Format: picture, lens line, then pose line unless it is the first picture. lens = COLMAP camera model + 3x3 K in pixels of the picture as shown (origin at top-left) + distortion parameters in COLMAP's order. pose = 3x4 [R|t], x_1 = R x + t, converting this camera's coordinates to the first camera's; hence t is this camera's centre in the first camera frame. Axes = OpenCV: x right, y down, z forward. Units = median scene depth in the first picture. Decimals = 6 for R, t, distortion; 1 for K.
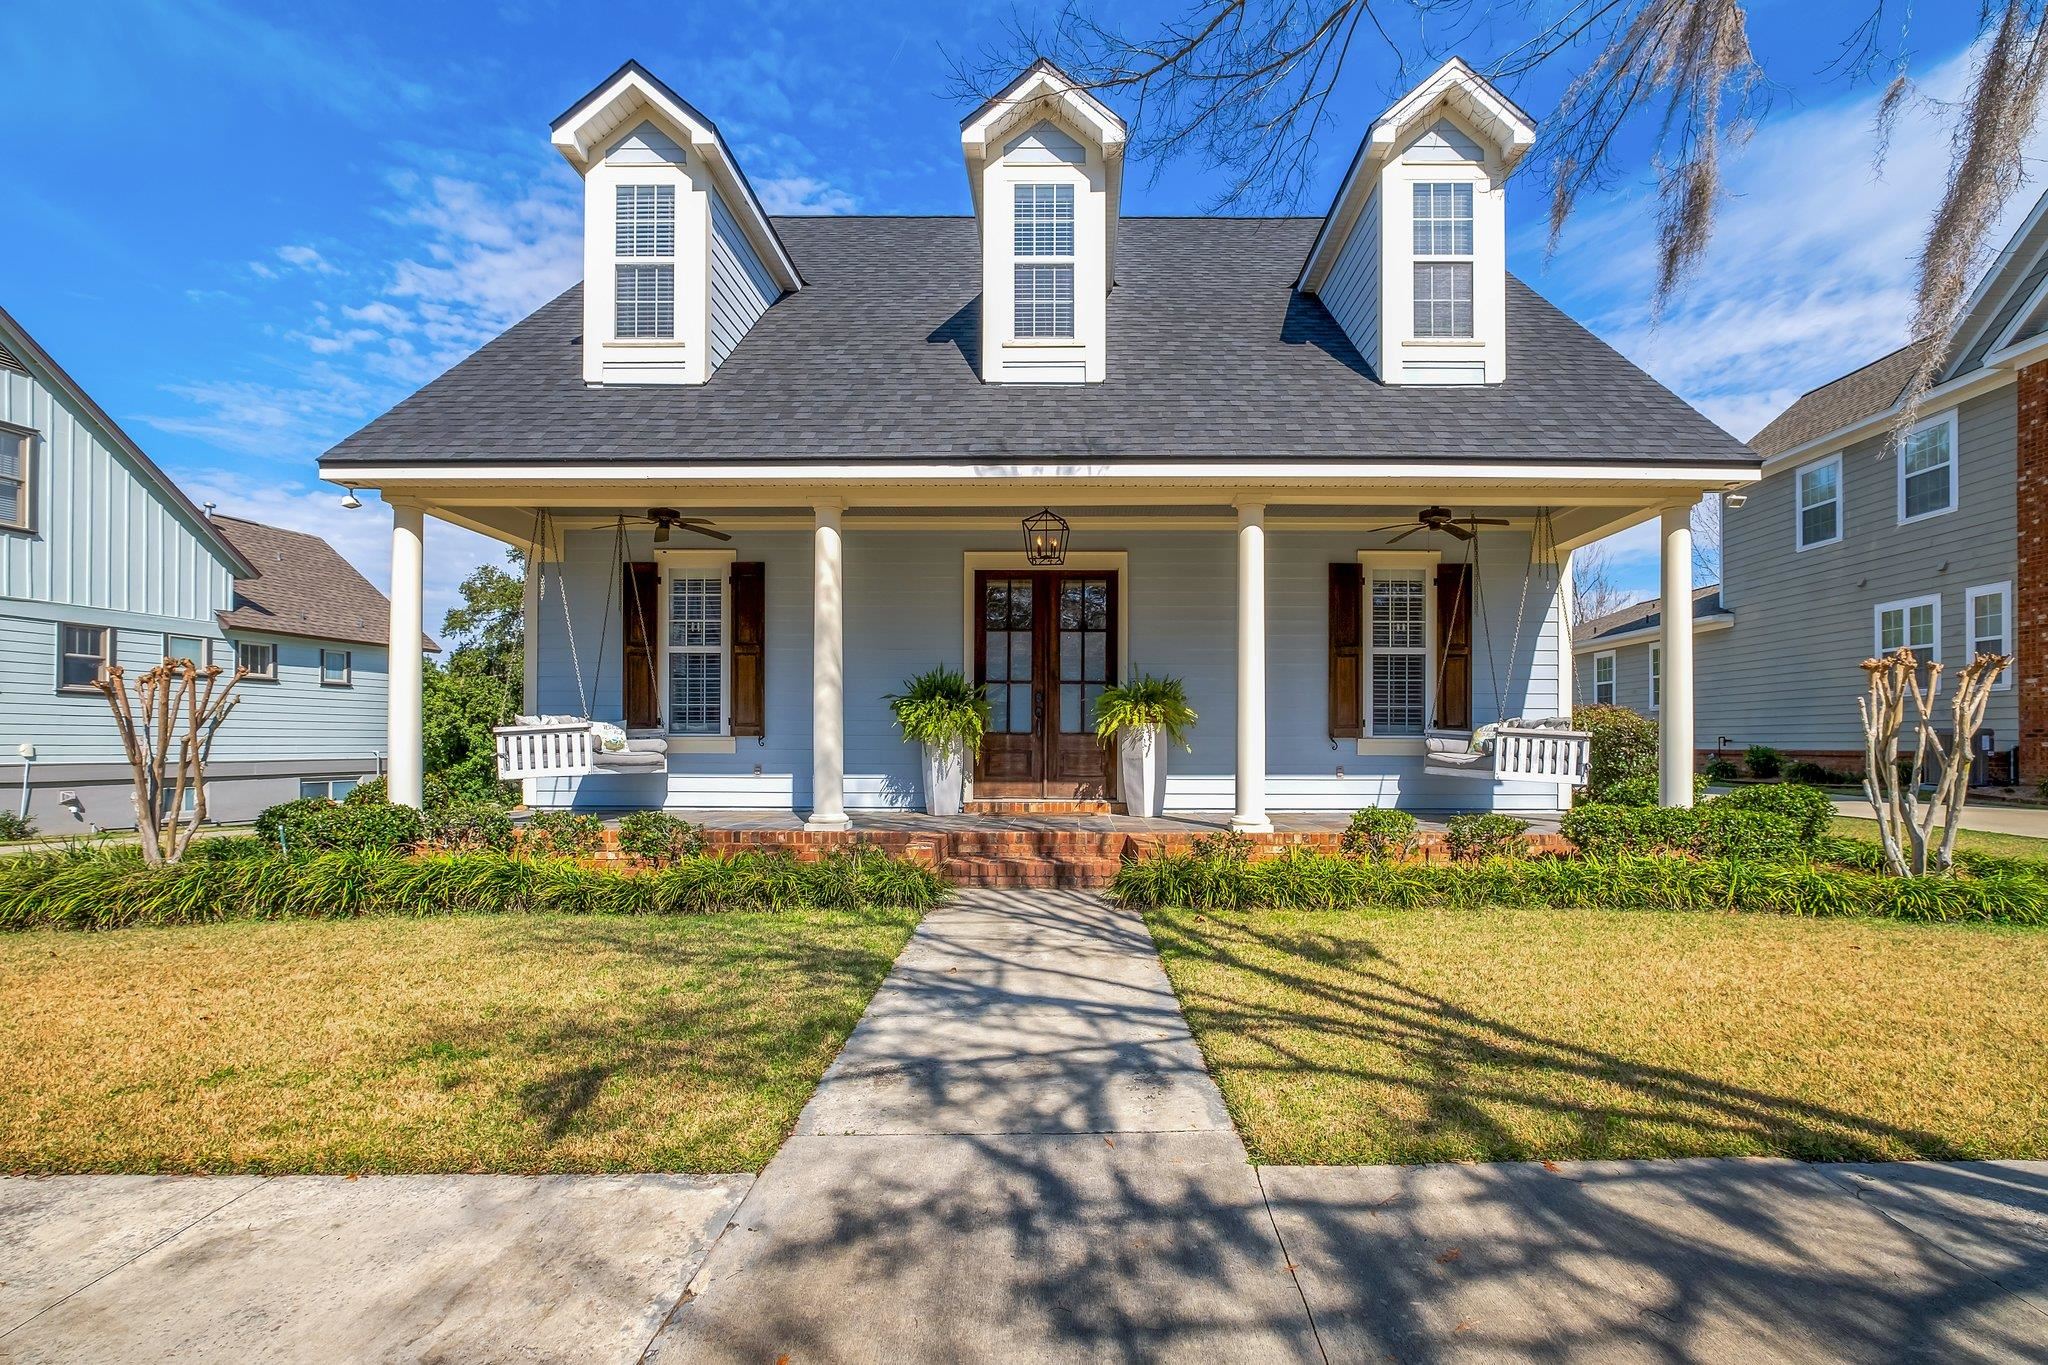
lens RADIAL K [[942.5, 0, 1082.8], [0, 942.5, 734.8], [0, 0, 1]] dist [-0.001481, -0.001340]
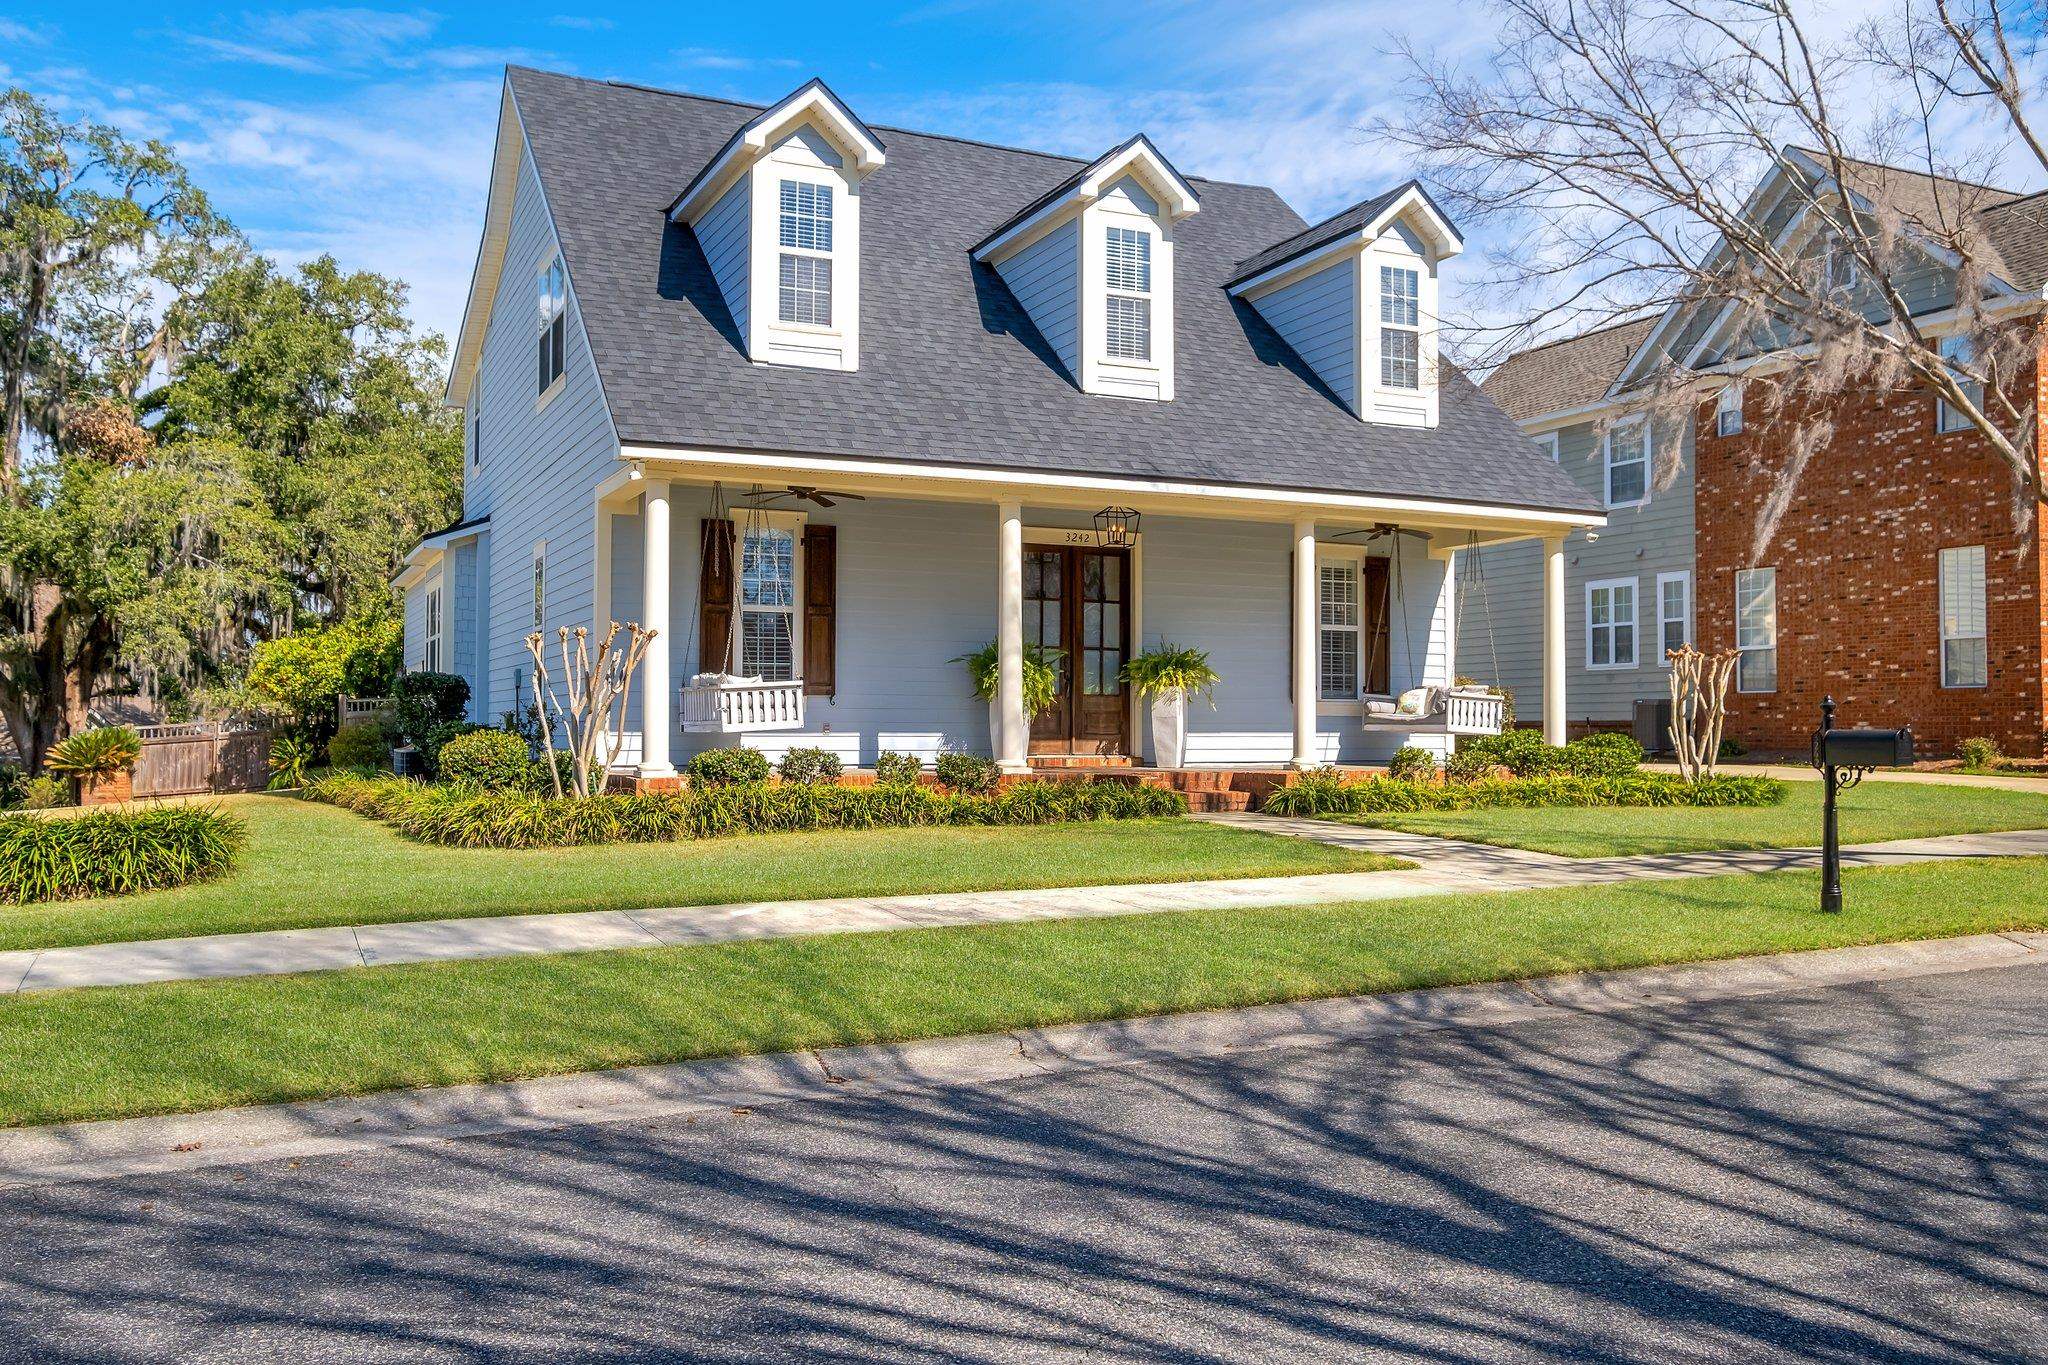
lens RADIAL K [[1715.6, 0, 1023.0], [0, 1715.6, 680.0], [0, 0, 1]] dist [0.007294, 0.007299]
pose [[0.897679, 0.011565, 0.440498, -0.977567], [-0.003168, 0.999799, -0.019794, 0.020694], [-0.440638, 0.016373, 0.897535, -0.766988]]
